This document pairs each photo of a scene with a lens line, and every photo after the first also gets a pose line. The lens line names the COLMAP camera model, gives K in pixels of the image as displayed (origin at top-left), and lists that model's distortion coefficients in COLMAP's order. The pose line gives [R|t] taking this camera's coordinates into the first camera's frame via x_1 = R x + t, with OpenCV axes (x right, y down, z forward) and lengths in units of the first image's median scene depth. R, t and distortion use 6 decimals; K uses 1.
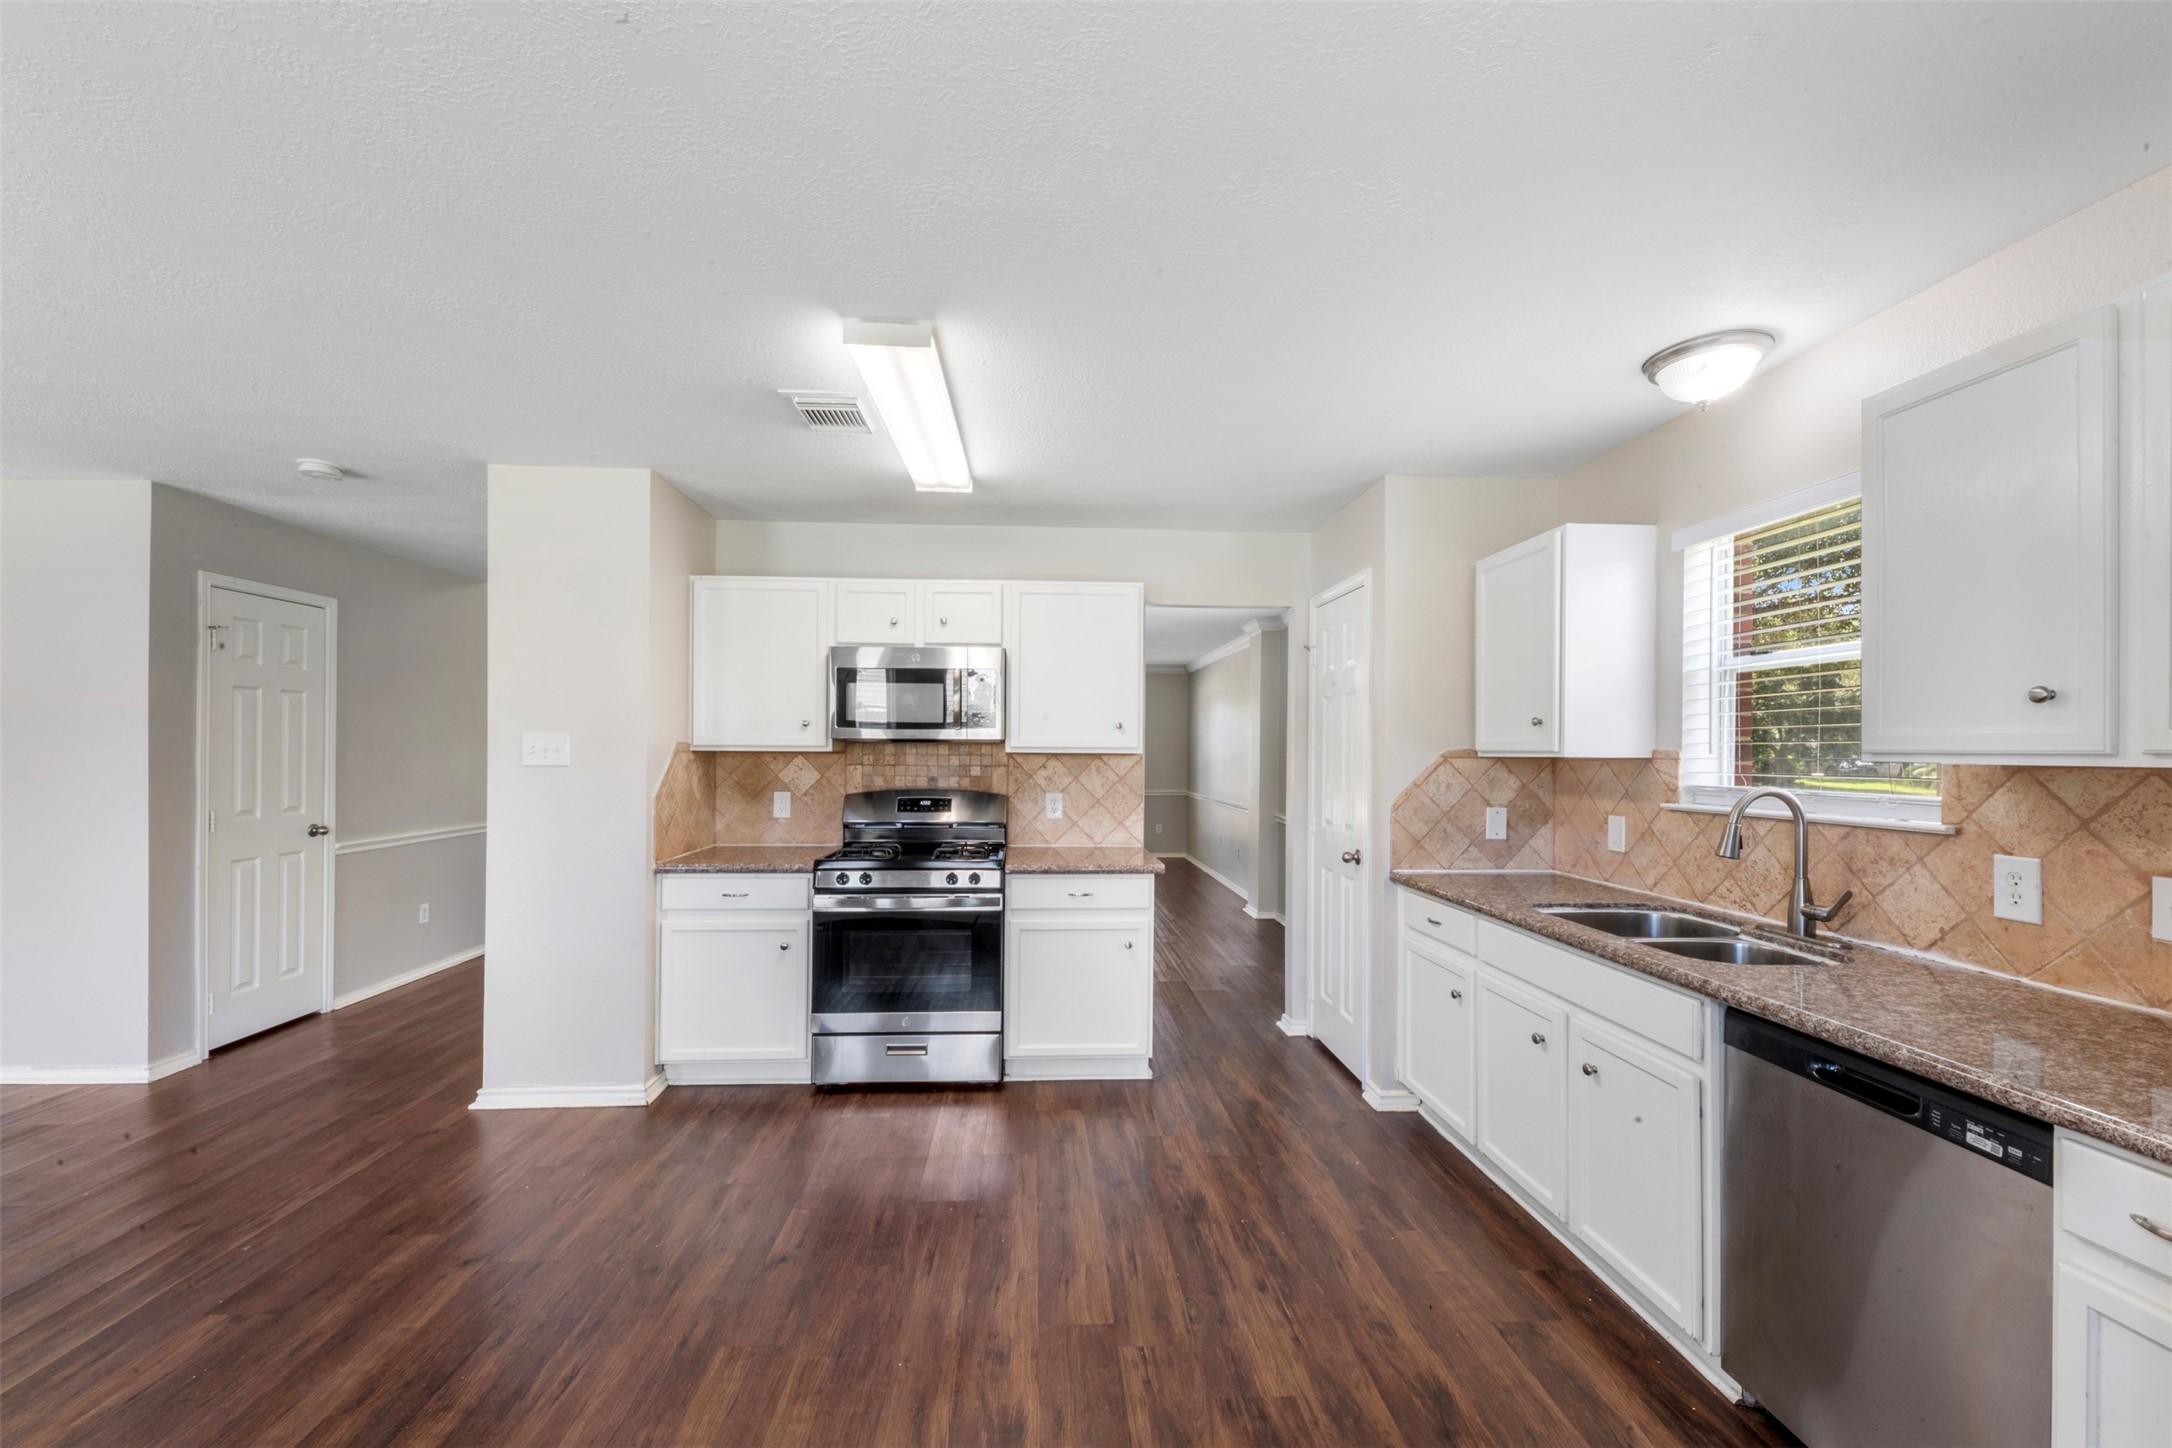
lens RADIAL K [[861.4, 0, 1058.1], [0, 861.4, 739.4], [0, 0, 1]] dist [0.008736, -0.001724]
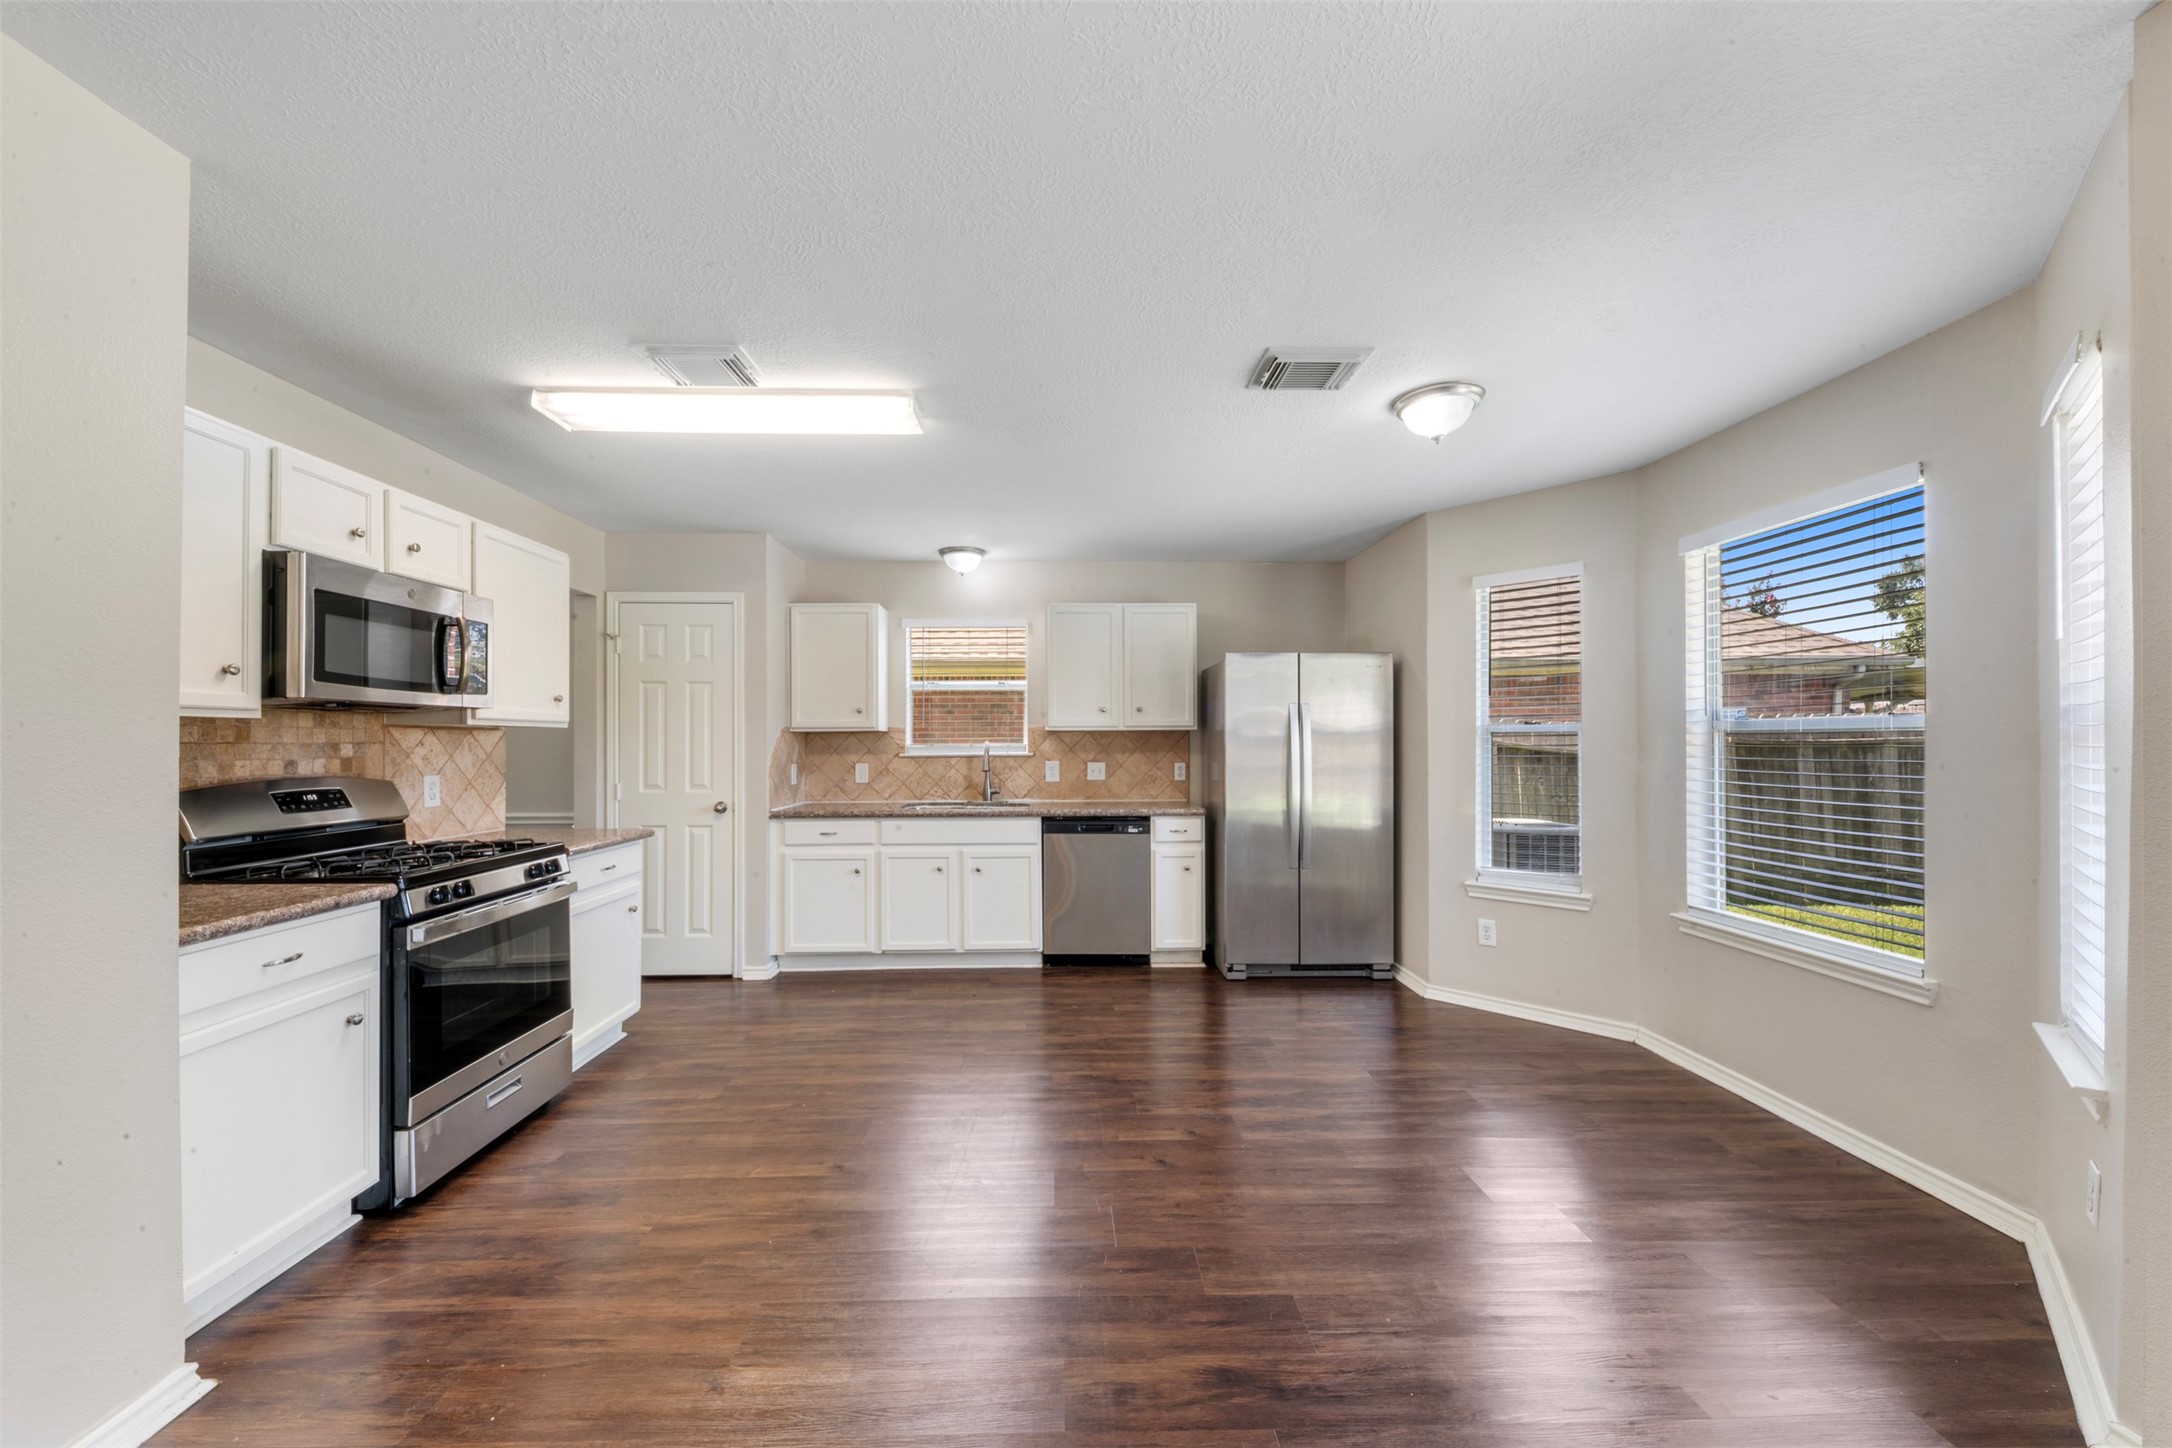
lens RADIAL K [[823.8, 0, 1081.5], [0, 823.8, 735.4], [0, 0, 1]] dist [0.000403, -0.000267]
pose [[0.002908, 0.000881, 0.999995, -1.024094], [-0.008800, 0.999961, -0.000855, 0.025301], [-0.999957, -0.008797, 0.002916, 0.499484]]
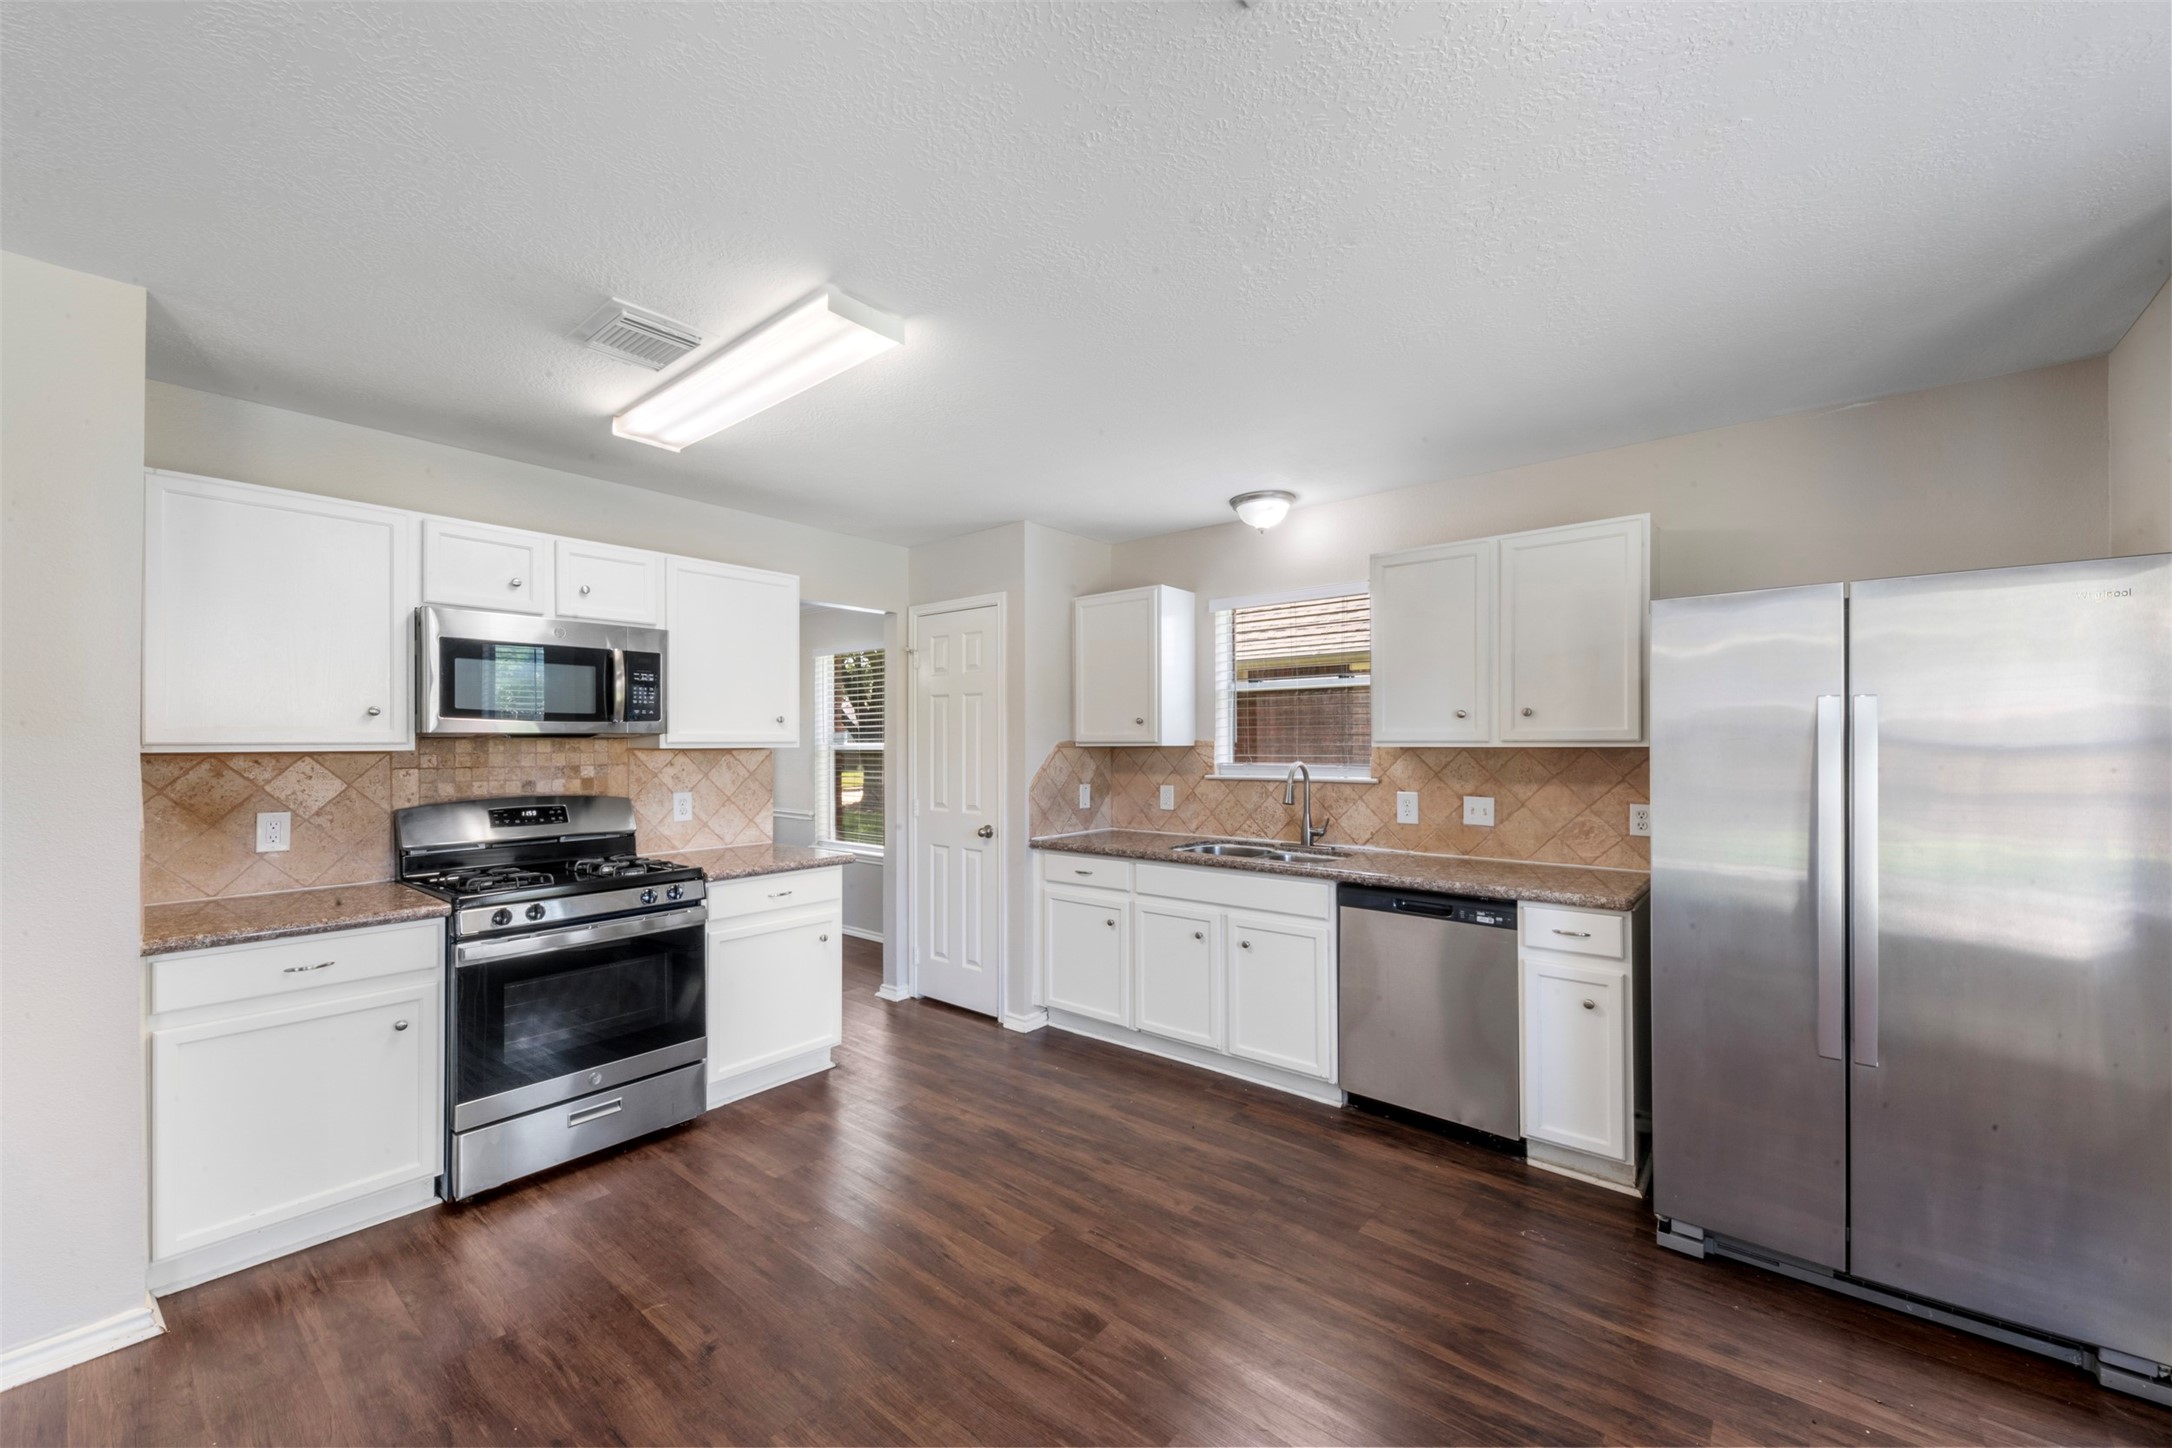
lens RADIAL K [[861.4, 0, 1062.9], [0, 861.4, 736.0], [0, 0, 1]] dist [0.008736, -0.001724]
pose [[0.680426, -0.003637, 0.732807, -0.515811], [-0.001170, 0.999981, 0.006049, -0.004182], [-0.732815, -0.004973, 0.680409, 0.123432]]
